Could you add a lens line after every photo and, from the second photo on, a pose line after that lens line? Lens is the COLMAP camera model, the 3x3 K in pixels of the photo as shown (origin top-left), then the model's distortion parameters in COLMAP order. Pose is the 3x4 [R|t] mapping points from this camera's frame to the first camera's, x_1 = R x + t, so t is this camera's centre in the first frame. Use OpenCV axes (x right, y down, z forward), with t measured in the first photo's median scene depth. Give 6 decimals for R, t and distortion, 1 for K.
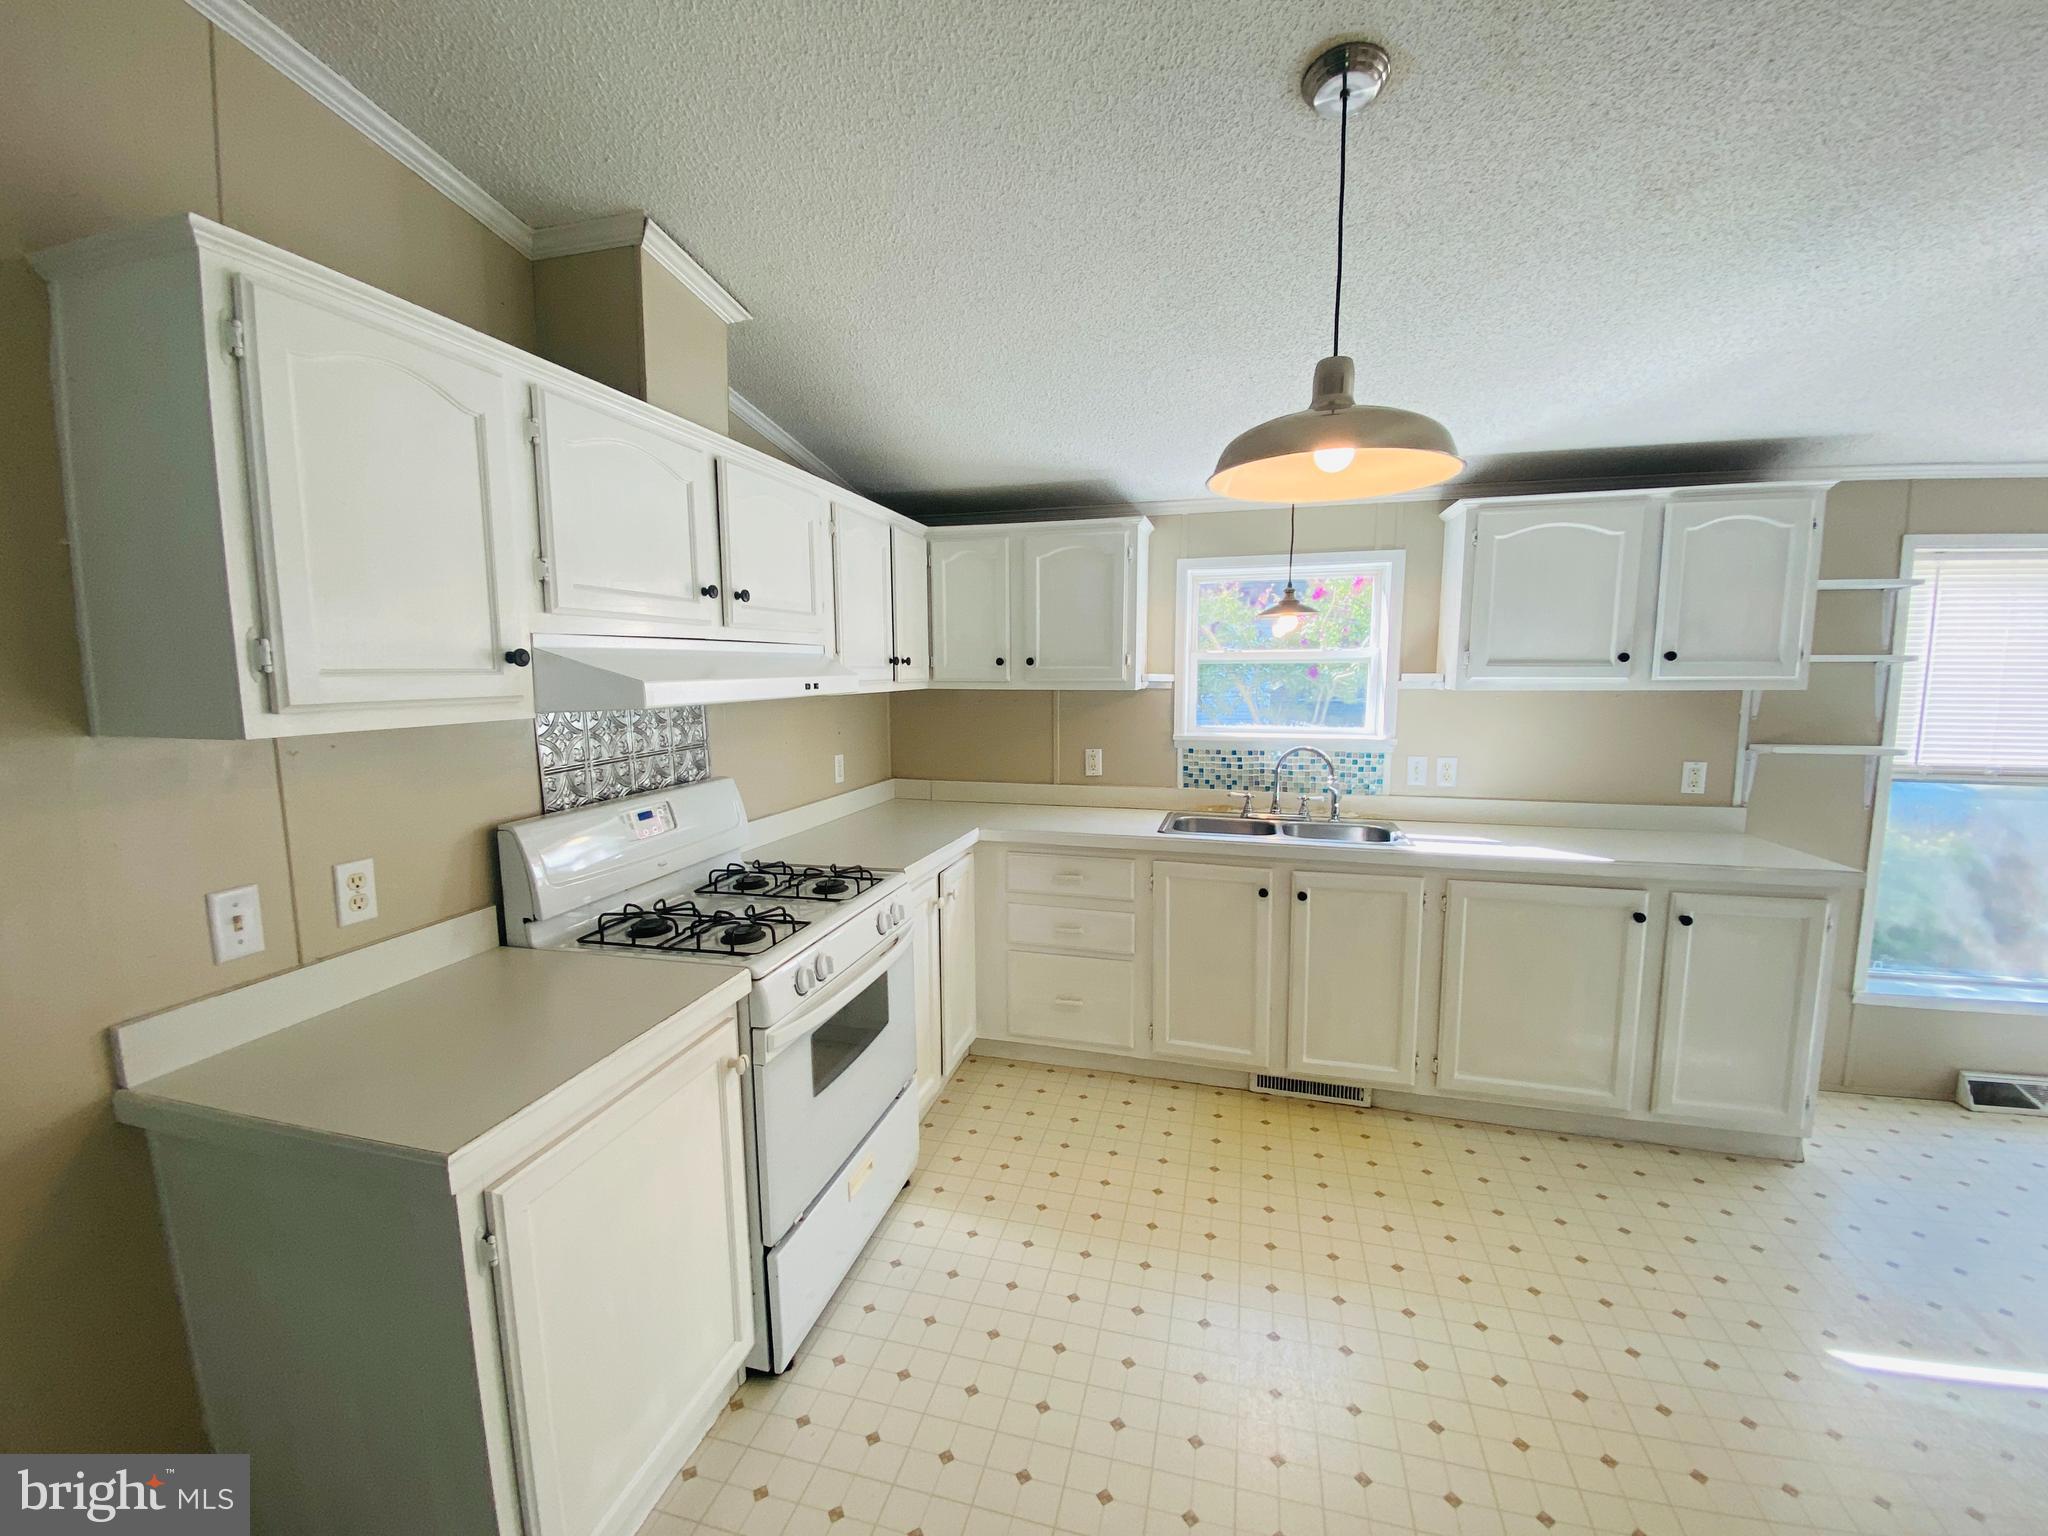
lens RADIAL K [[814.0, 0, 1018.3], [0, 814.0, 766.6], [0, 0, 1]] dist [0.002102, -0.011429]
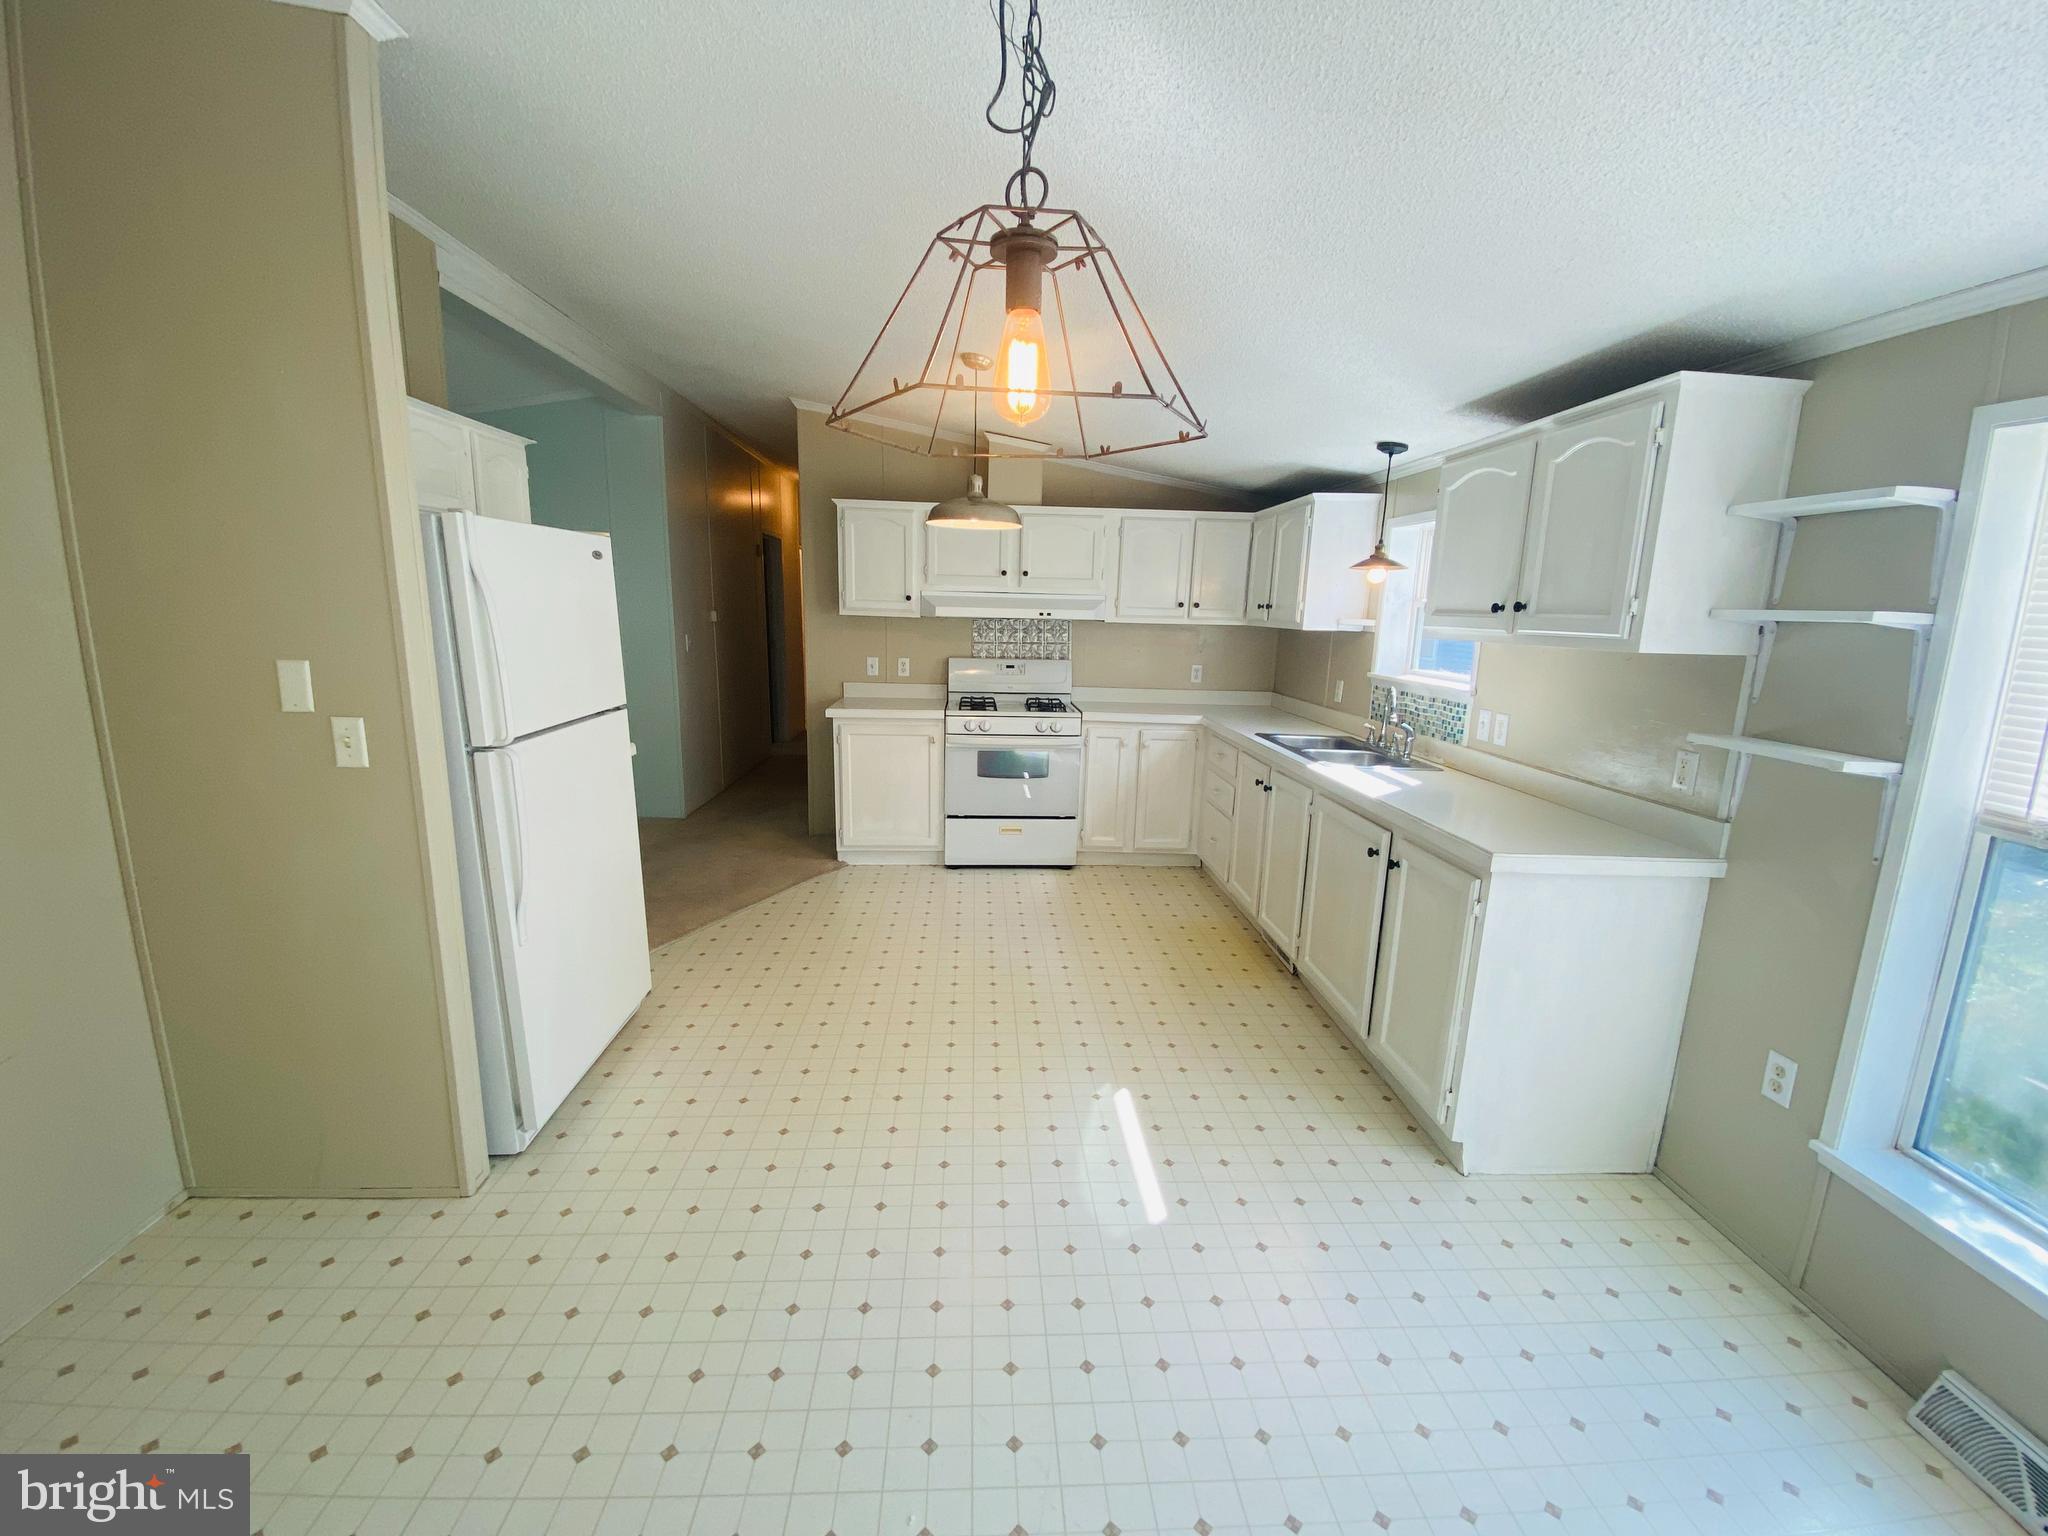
lens RADIAL K [[814.0, 0, 1018.3], [0, 814.0, 766.6], [0, 0, 1]] dist [0.002102, -0.011429]
pose [[0.323580, 0.195622, -0.925758, 1.354584], [-0.141404, 0.977405, 0.157111, -0.022862], [0.935575, 0.080068, 0.343931, 0.159092]]
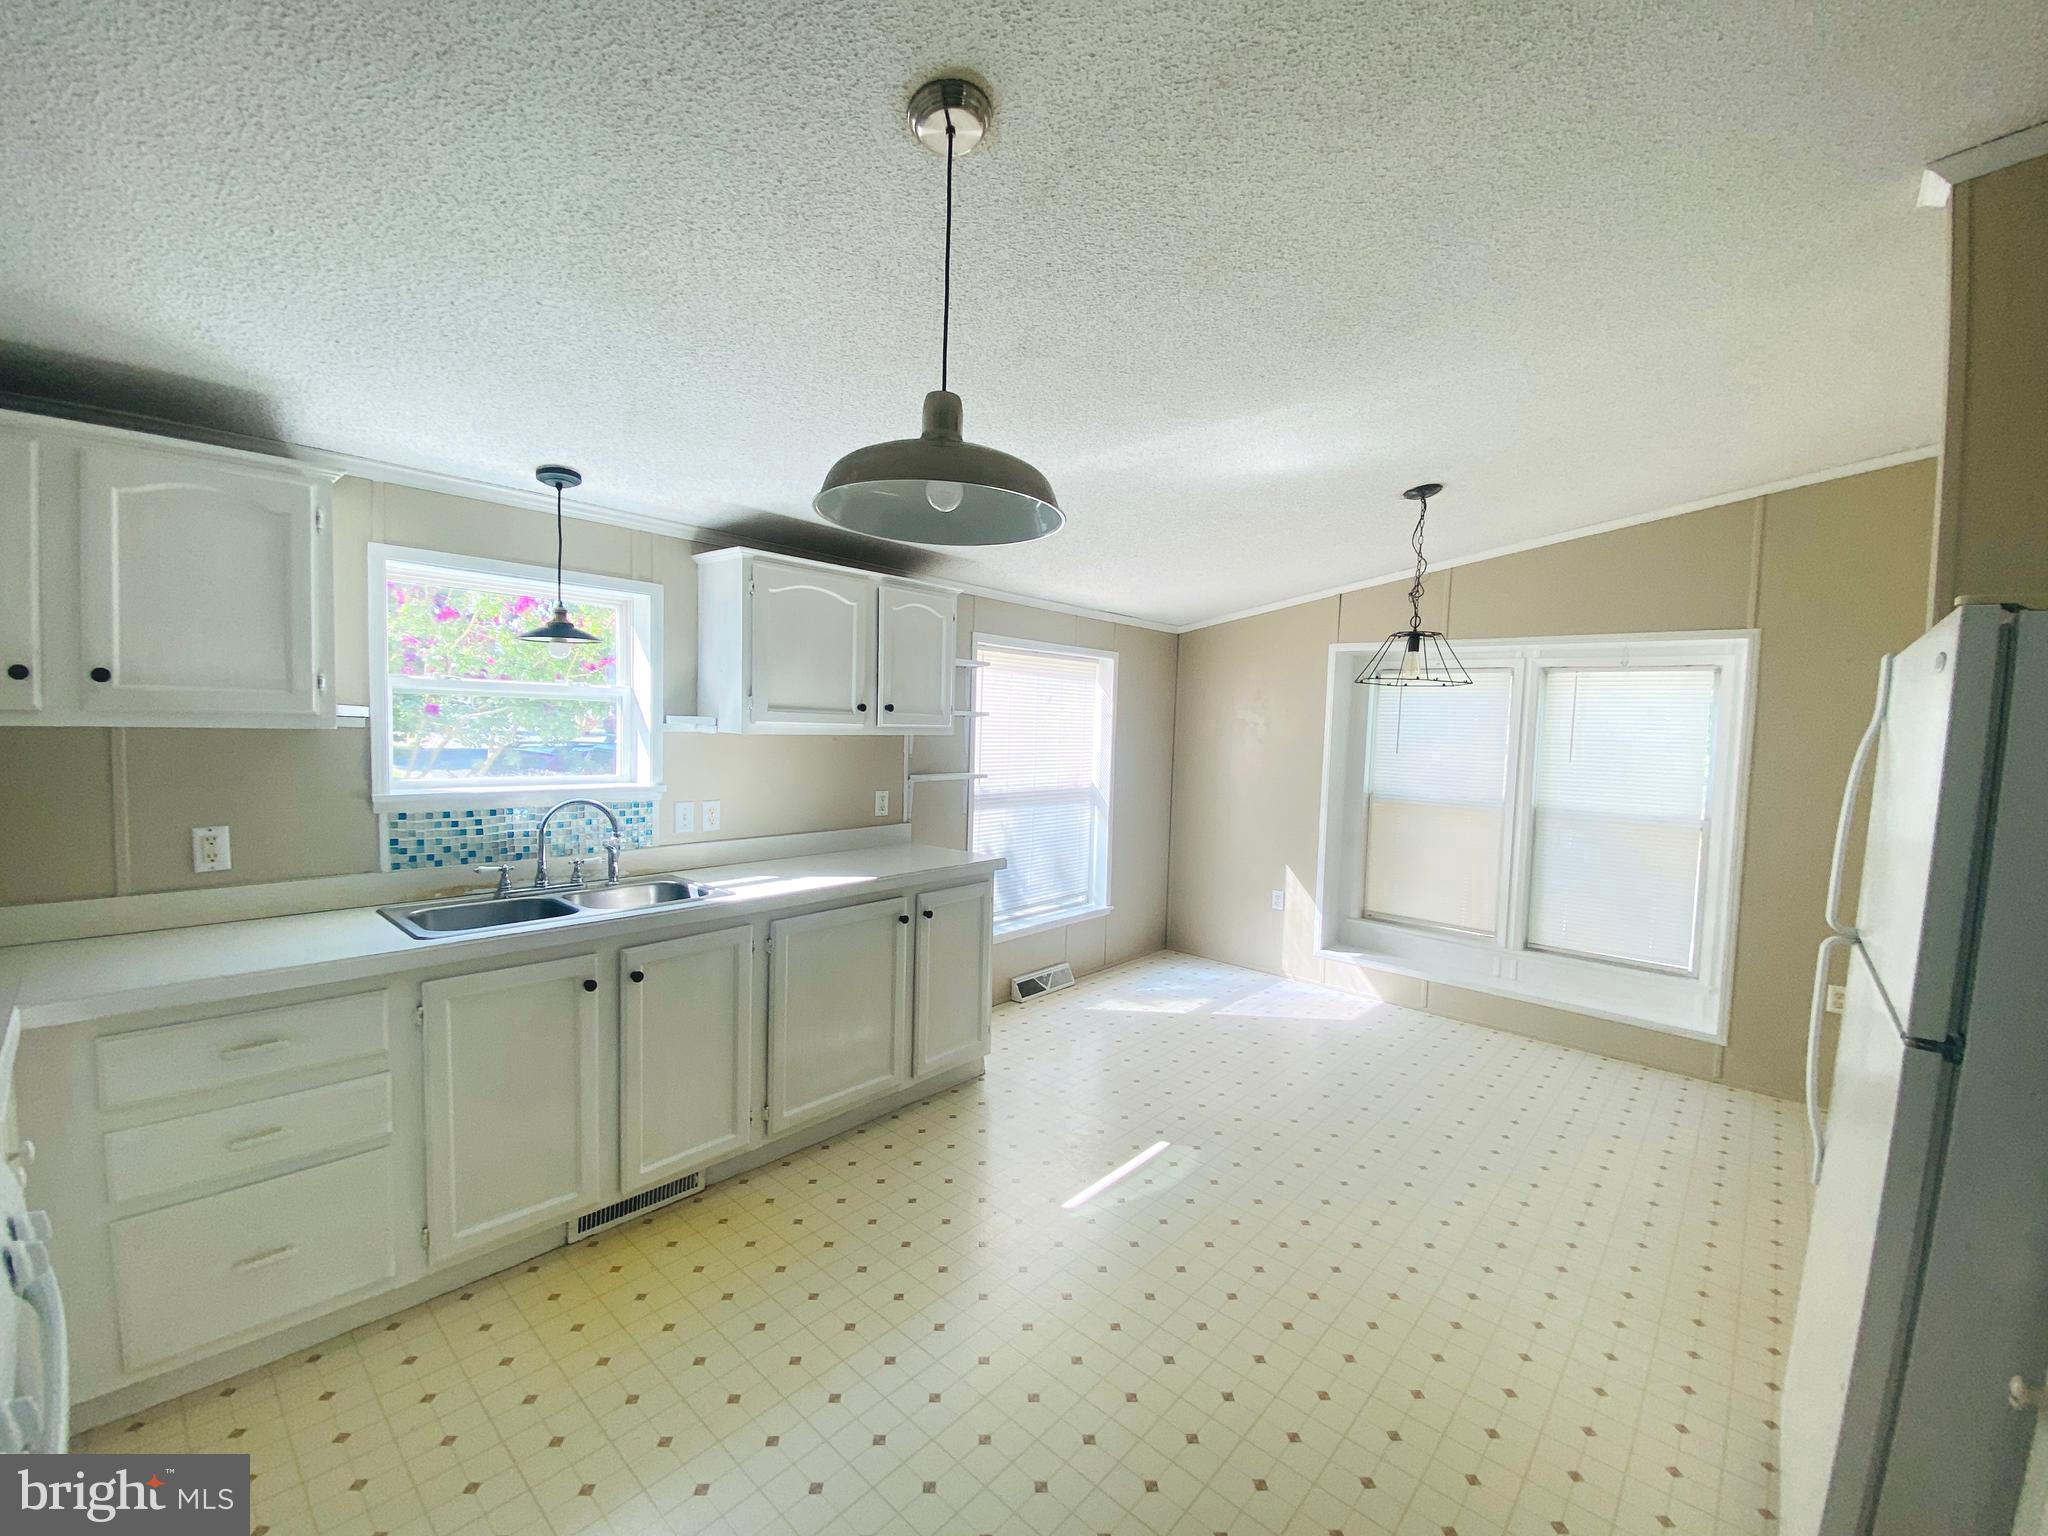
lens RADIAL K [[814.0, 0, 1018.3], [0, 814.0, 766.6], [0, 0, 1]] dist [0.002102, -0.011429]
pose [[0.447407, -0.030907, 0.893796, -0.207753], [0.073315, 0.997306, -0.002213, -0.025729], [-0.891320, 0.066519, 0.448468, 0.241646]]
